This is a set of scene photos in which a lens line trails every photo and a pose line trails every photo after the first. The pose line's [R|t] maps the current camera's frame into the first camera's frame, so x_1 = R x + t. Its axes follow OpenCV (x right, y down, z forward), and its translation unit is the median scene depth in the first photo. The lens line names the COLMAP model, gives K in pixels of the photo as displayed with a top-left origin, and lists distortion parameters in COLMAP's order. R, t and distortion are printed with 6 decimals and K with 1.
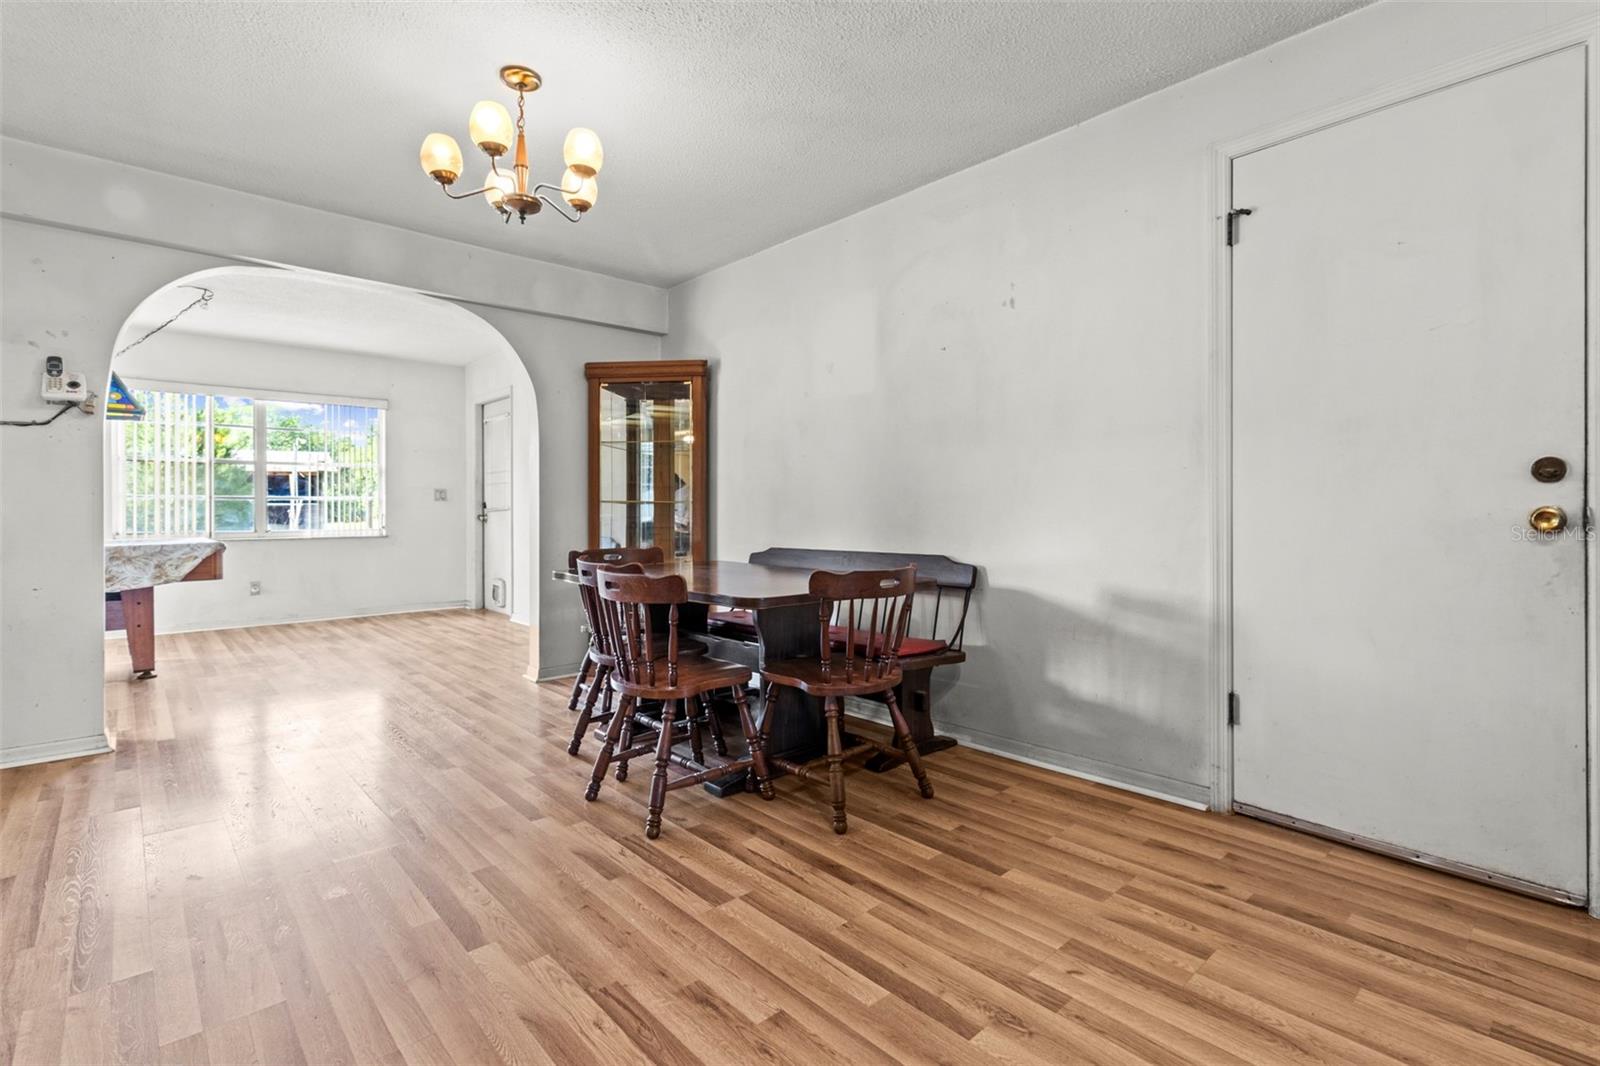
lens RADIAL K [[743.3, 0, 810.9], [0, 743.3, 508.8], [0, 0, 1]] dist [0.003848, -0.000186]
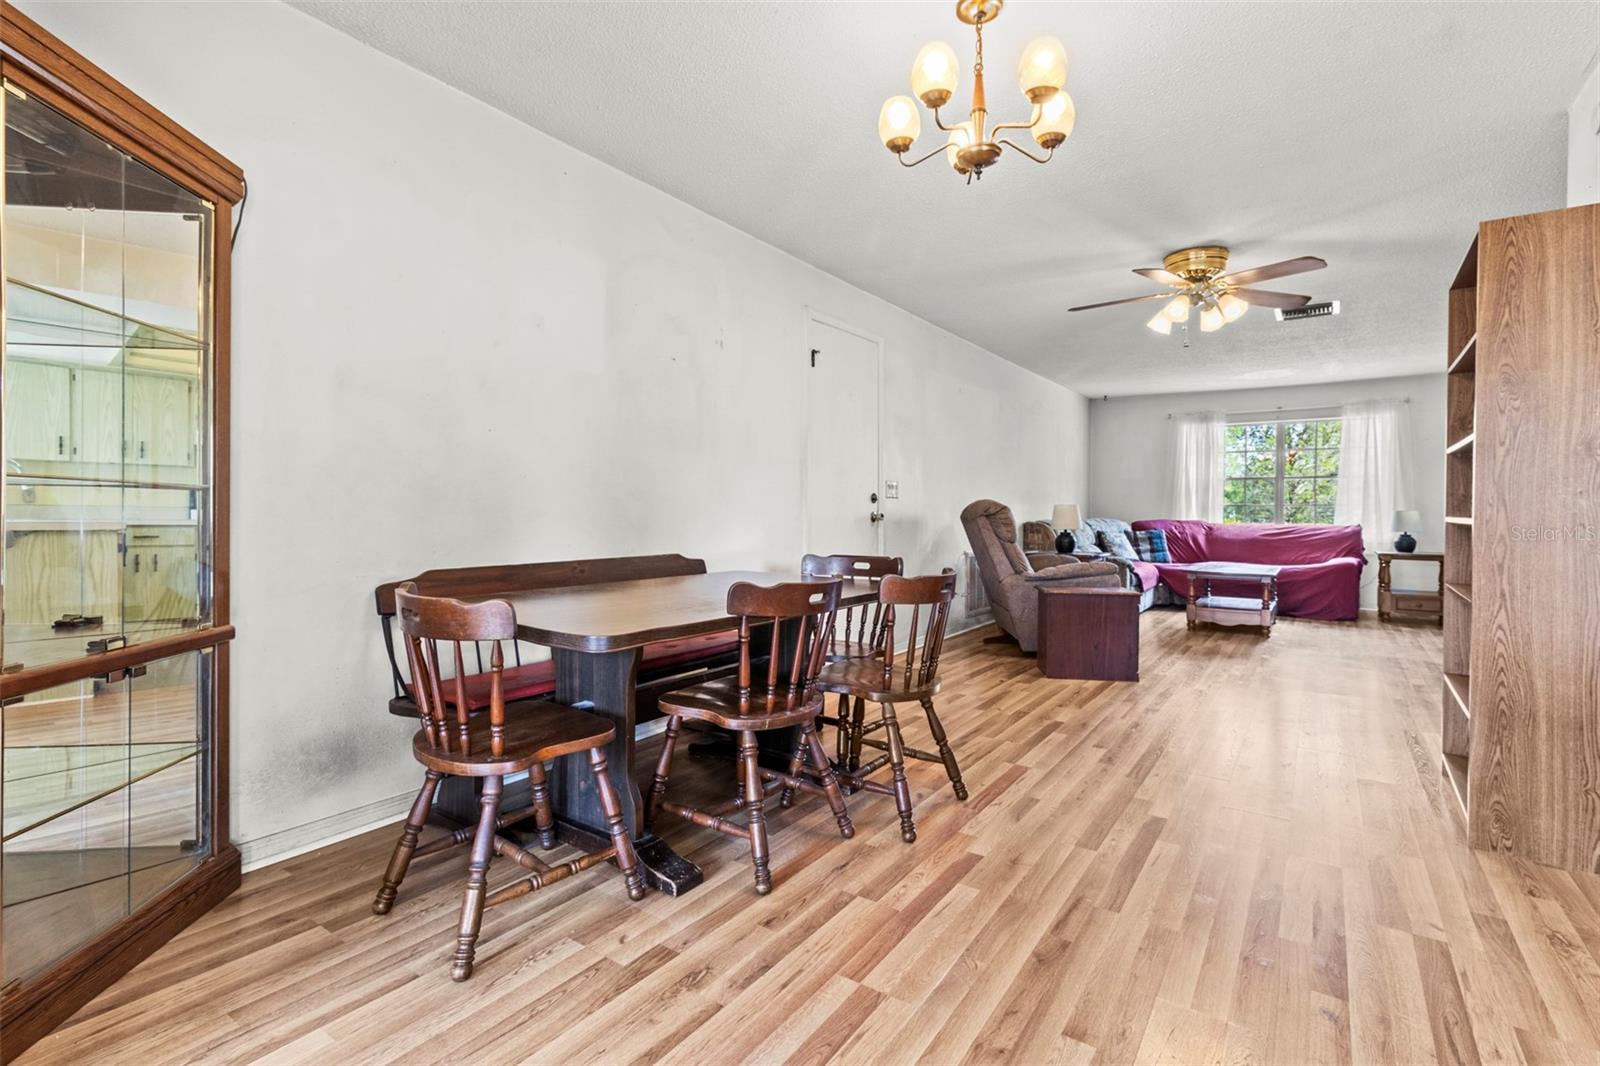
lens RADIAL K [[743.3, 0, 808.4], [0, 743.3, 513.8], [0, 0, 1]] dist [0.003848, -0.000186]
pose [[-0.218343, 0.000901, 0.975872, -0.968971], [-0.006212, 0.999978, -0.002313, 0.006755], [-0.975852, -0.006567, -0.218333, 1.127438]]
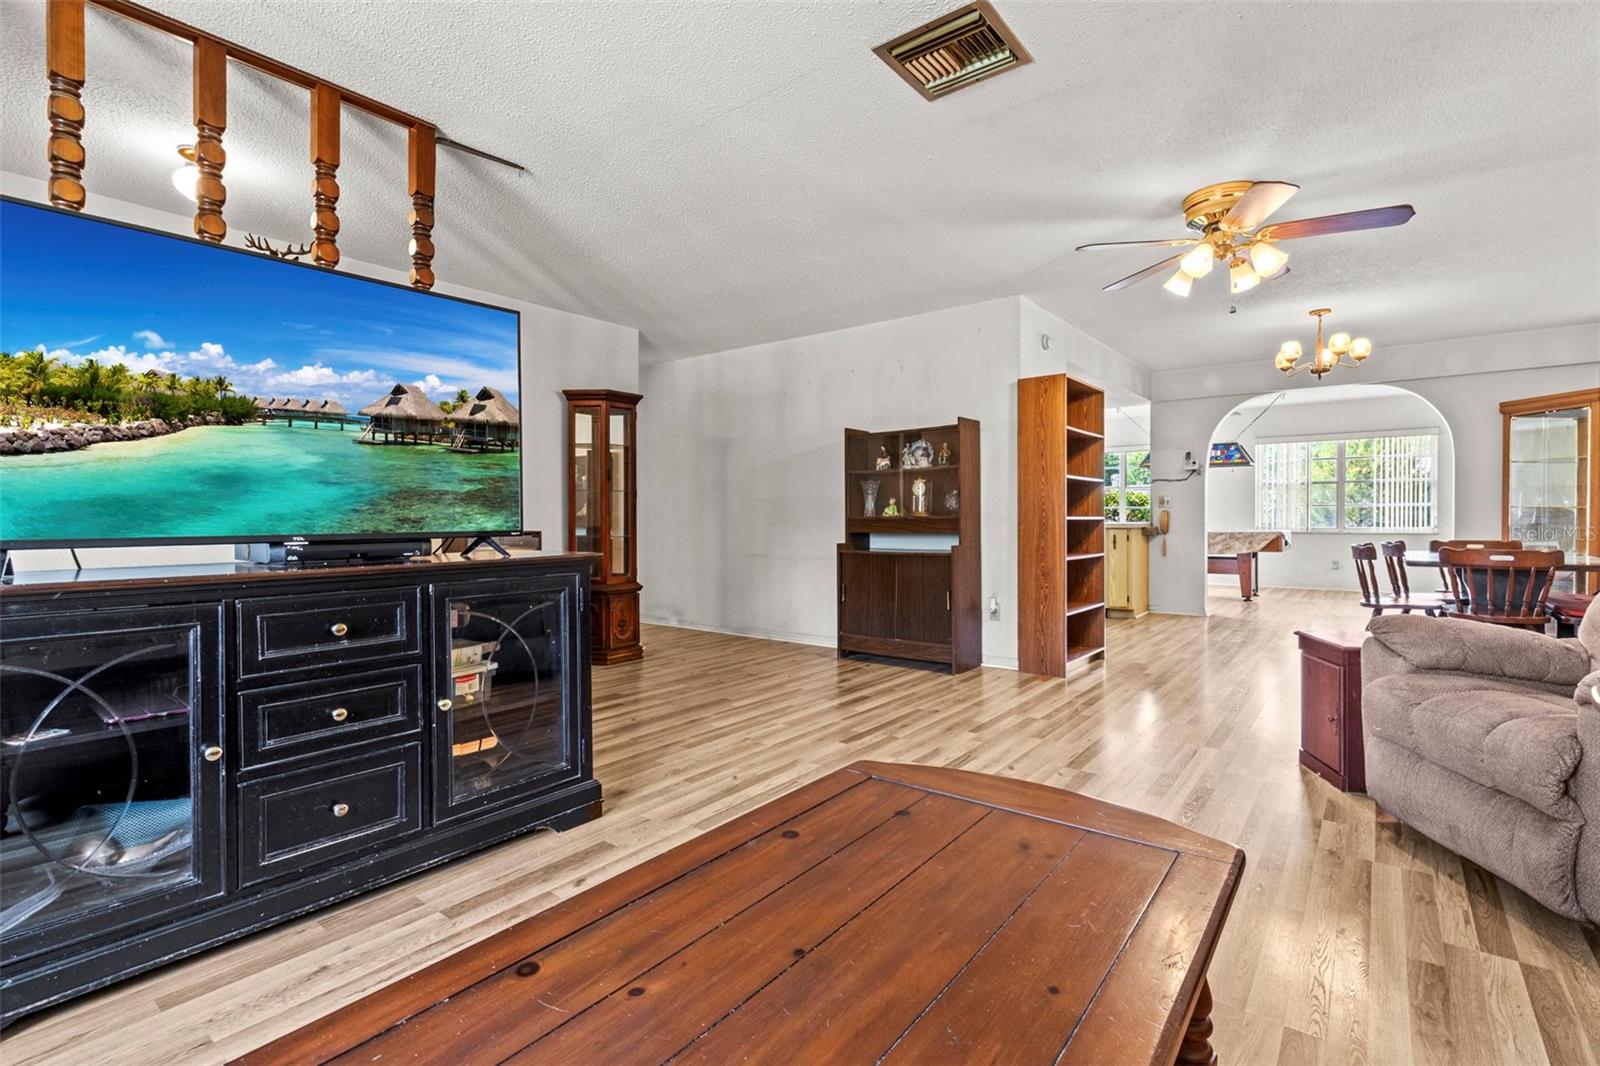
lens RADIAL K [[743.3, 0, 808.1], [0, 743.3, 524.1], [0, 0, 1]] dist [0.003848, -0.000186]
pose [[0.166403, 0.012268, -0.985981, 1.182501], [0.005848, 0.999893, 0.013428, -0.006304], [0.986040, -0.008000, 0.166314, -0.639088]]
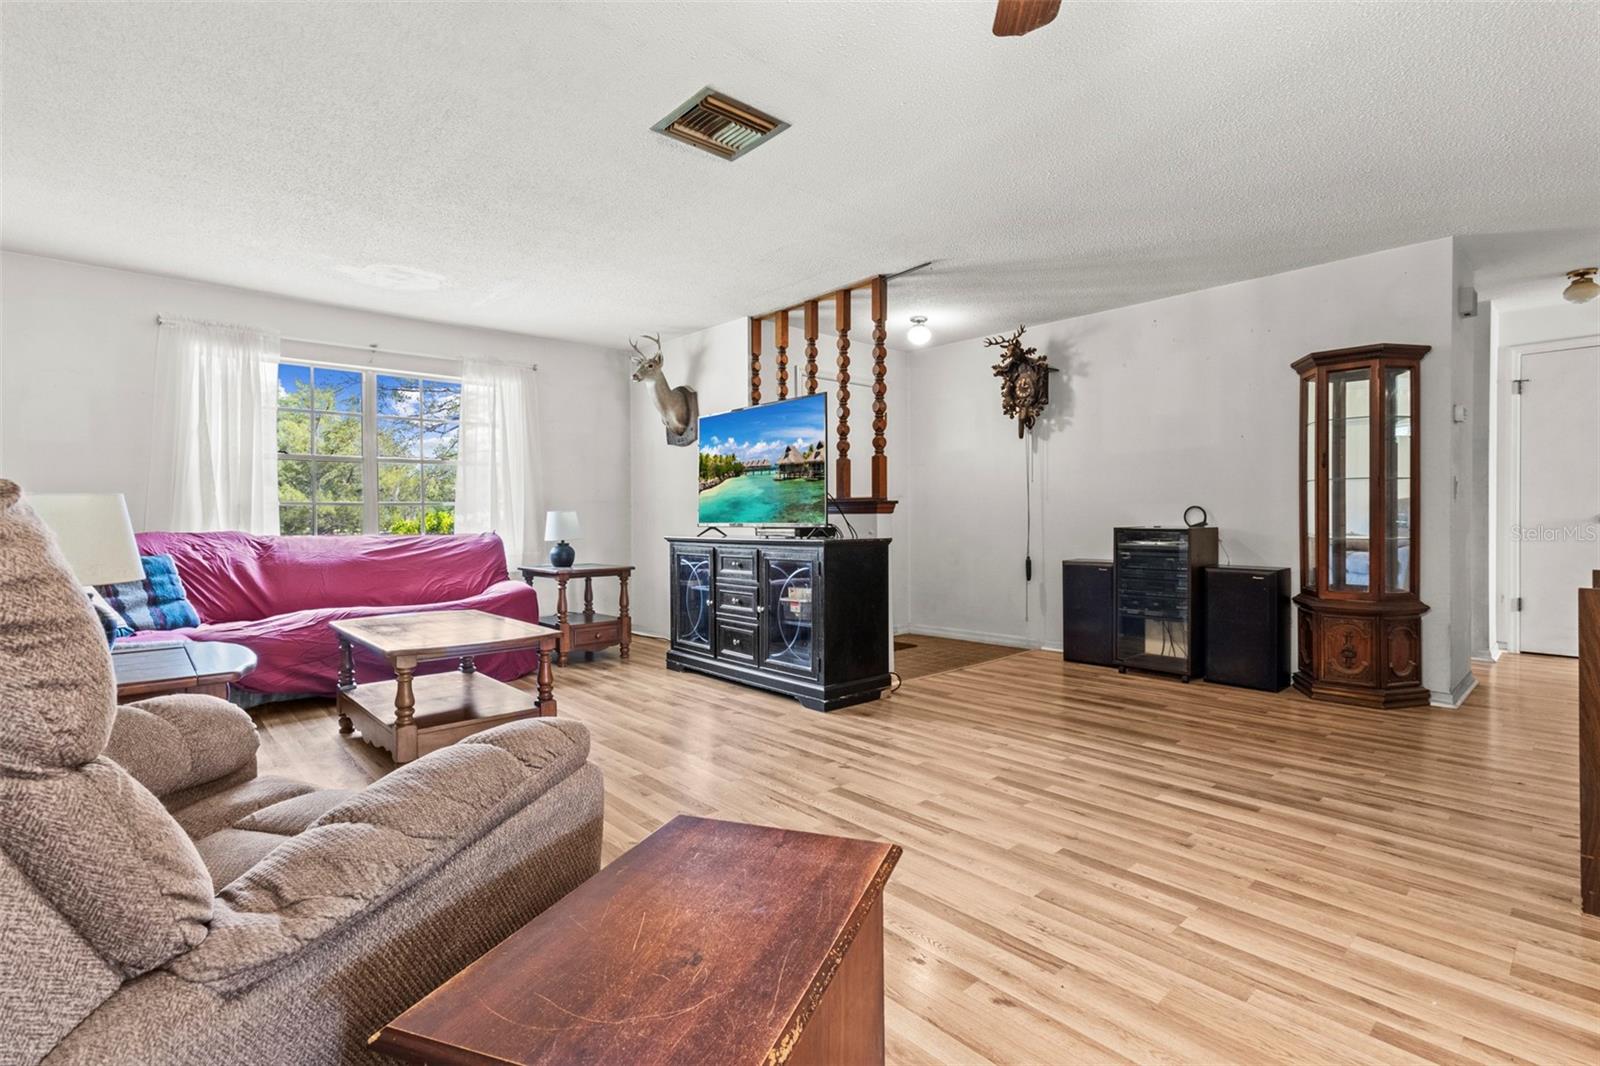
lens RADIAL K [[743.3, 0, 817.0], [0, 743.3, 522.3], [0, 0, 1]] dist [0.003848, -0.000186]
pose [[-0.999947, 0.009363, -0.004294, 0.347448], [0.009327, 0.999922, 0.008265, -0.005004], [0.004371, 0.008225, -0.999957, 0.530767]]
